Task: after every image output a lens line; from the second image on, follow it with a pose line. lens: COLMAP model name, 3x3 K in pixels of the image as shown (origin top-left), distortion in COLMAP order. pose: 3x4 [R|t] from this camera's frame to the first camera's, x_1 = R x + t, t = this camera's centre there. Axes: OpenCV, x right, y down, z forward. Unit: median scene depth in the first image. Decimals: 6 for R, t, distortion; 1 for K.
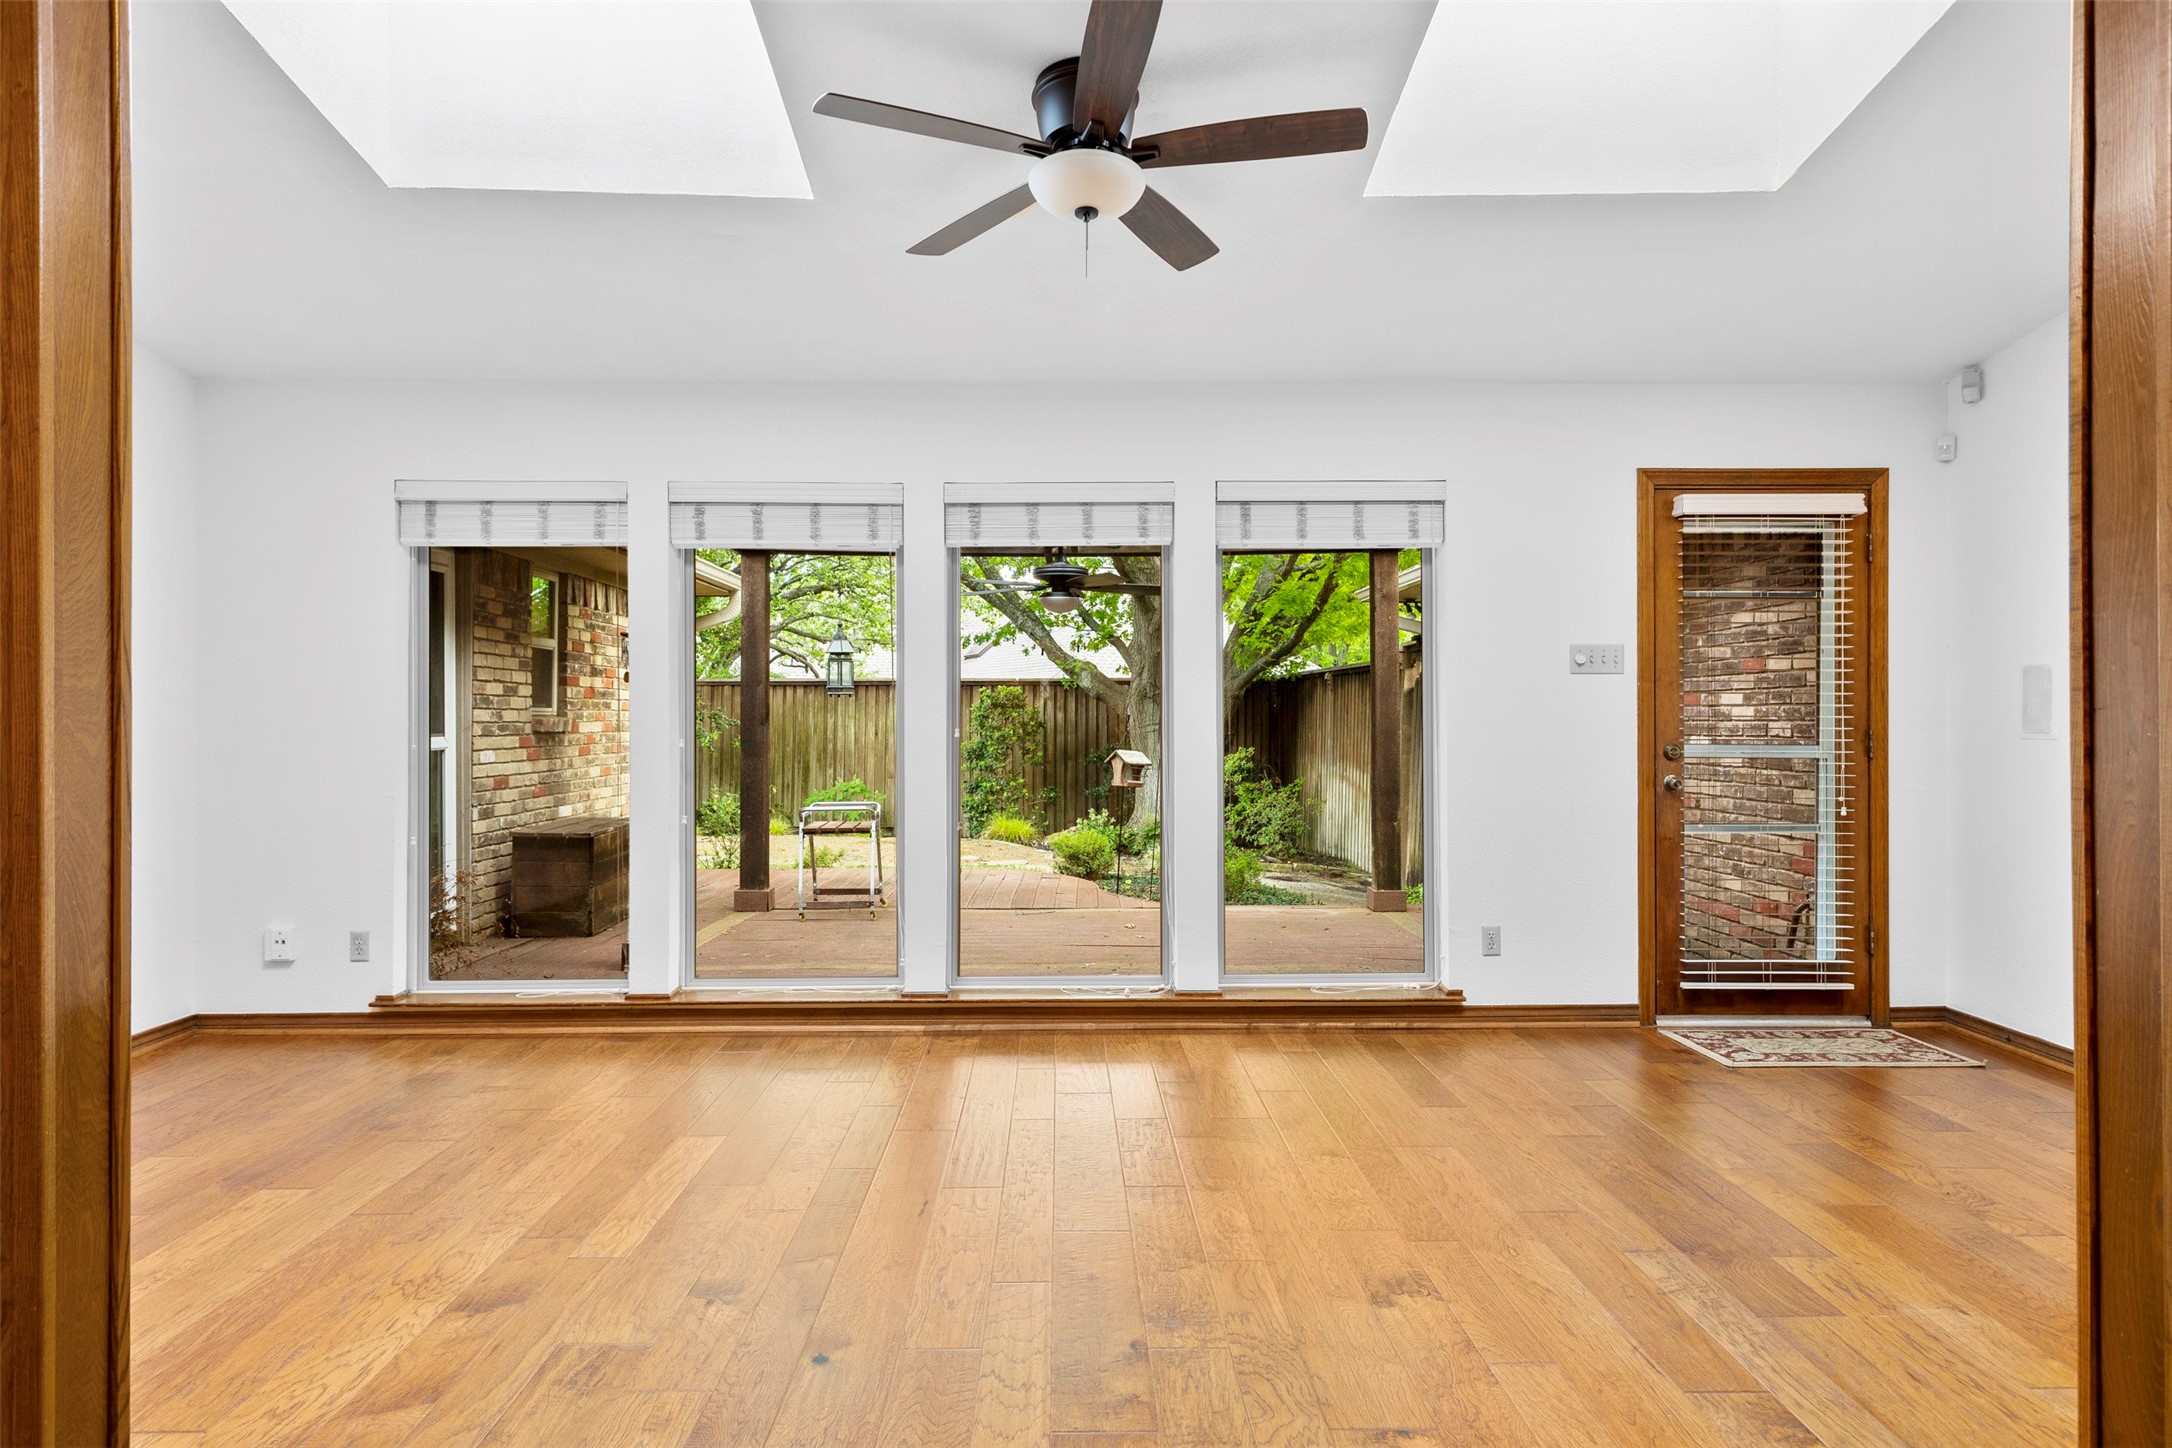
lens RADIAL K [[1410.5, 0, 1089.7], [0, 1410.5, 723.6], [0, 0, 1]] dist [0.005548, 0.001500]
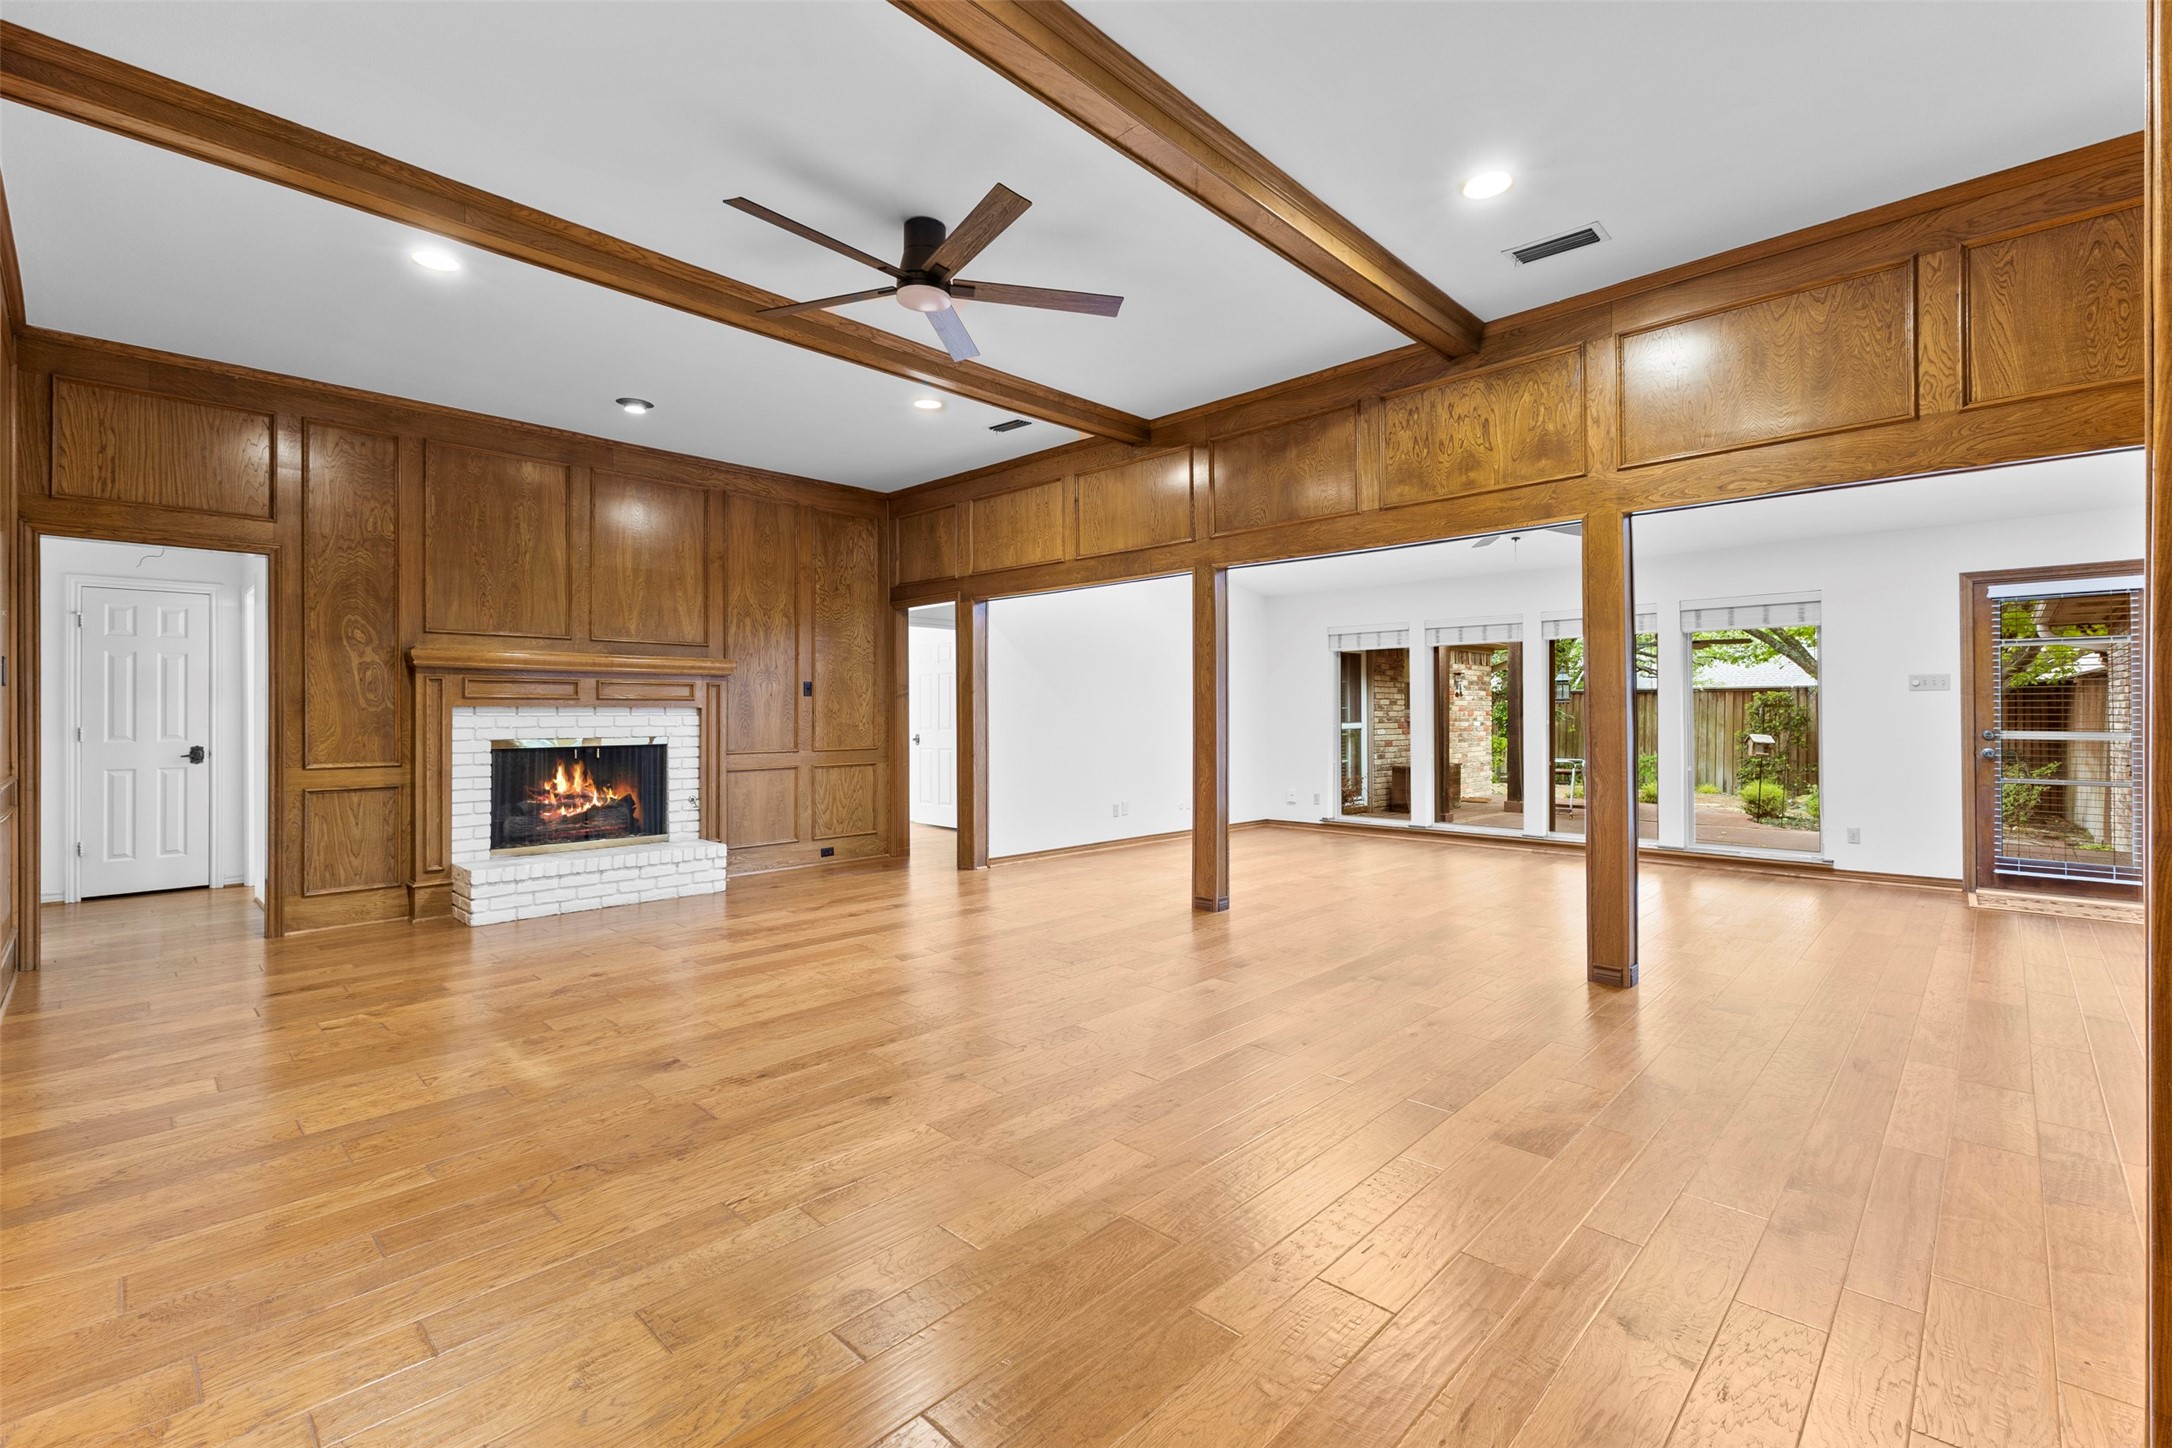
lens RADIAL K [[941.7, 0, 1090.3], [0, 941.7, 709.4], [0, 0, 1]] dist [0.012718, -0.000250]
pose [[0.707823, -0.004535, -0.706375, 0.313497], [-0.001174, 0.999970, -0.007595, -0.000707], [0.706388, 0.006205, 0.707797, -0.407939]]
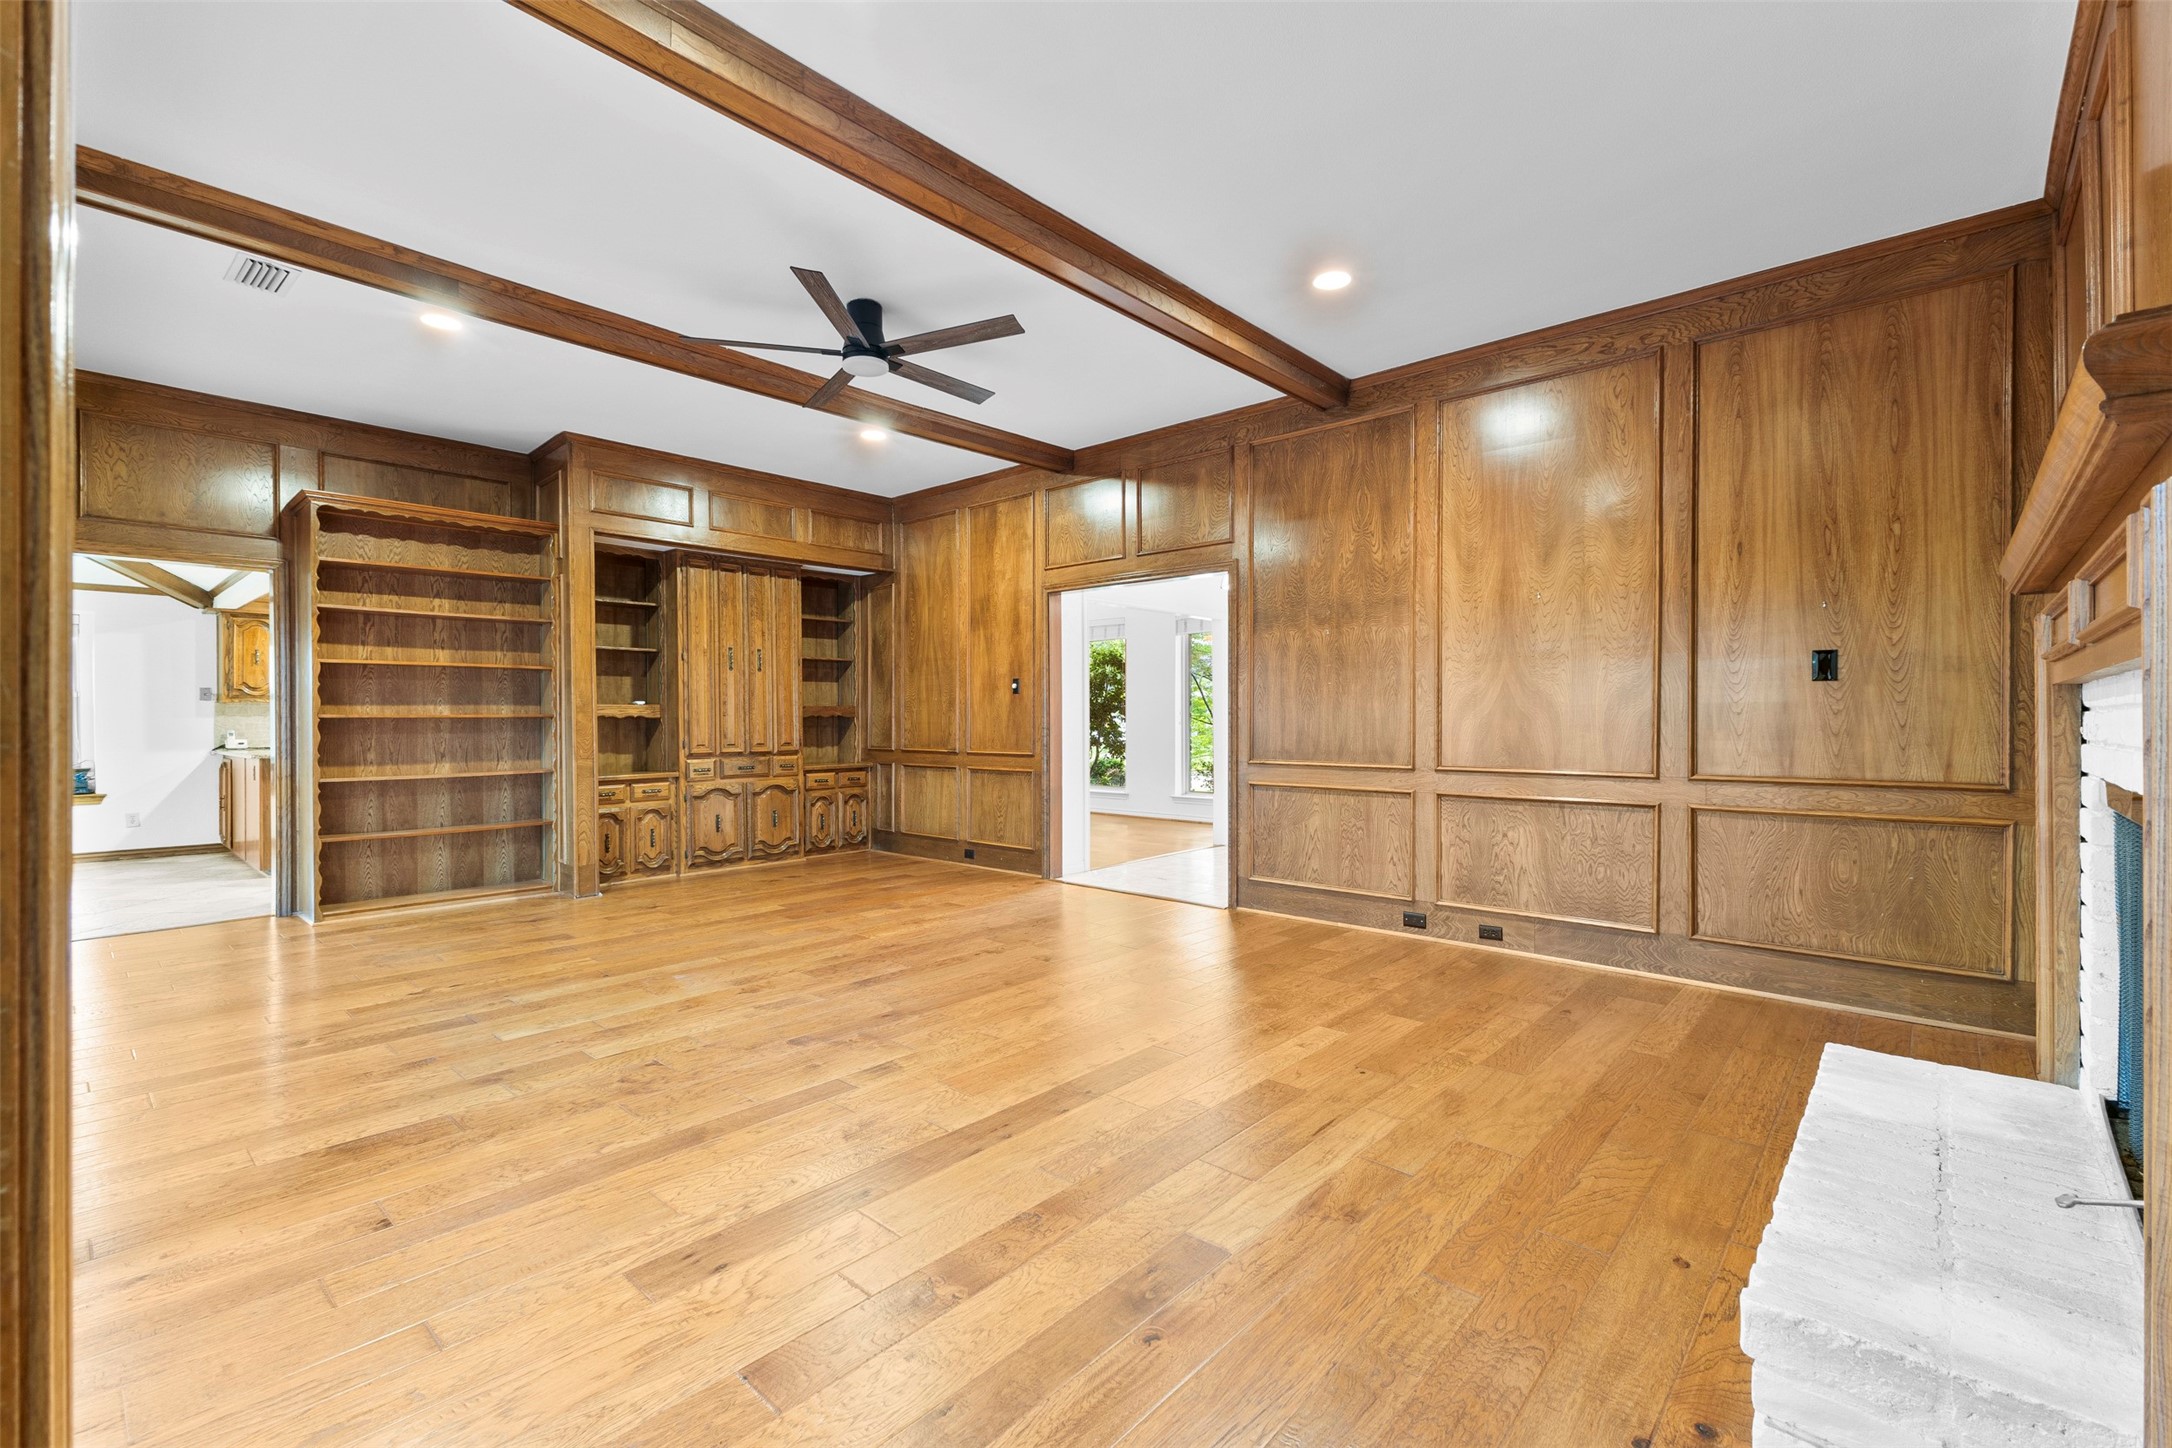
lens RADIAL K [[936.2, 0, 1088.1], [0, 936.2, 718.9], [0, 0, 1]] dist [0.013150, 0.000349]
pose [[-0.730227, 0.001290, 0.683203, -0.519680], [0.005807, 0.999974, 0.004318, -0.001041], [-0.683180, 0.007120, -0.730216, 0.160378]]
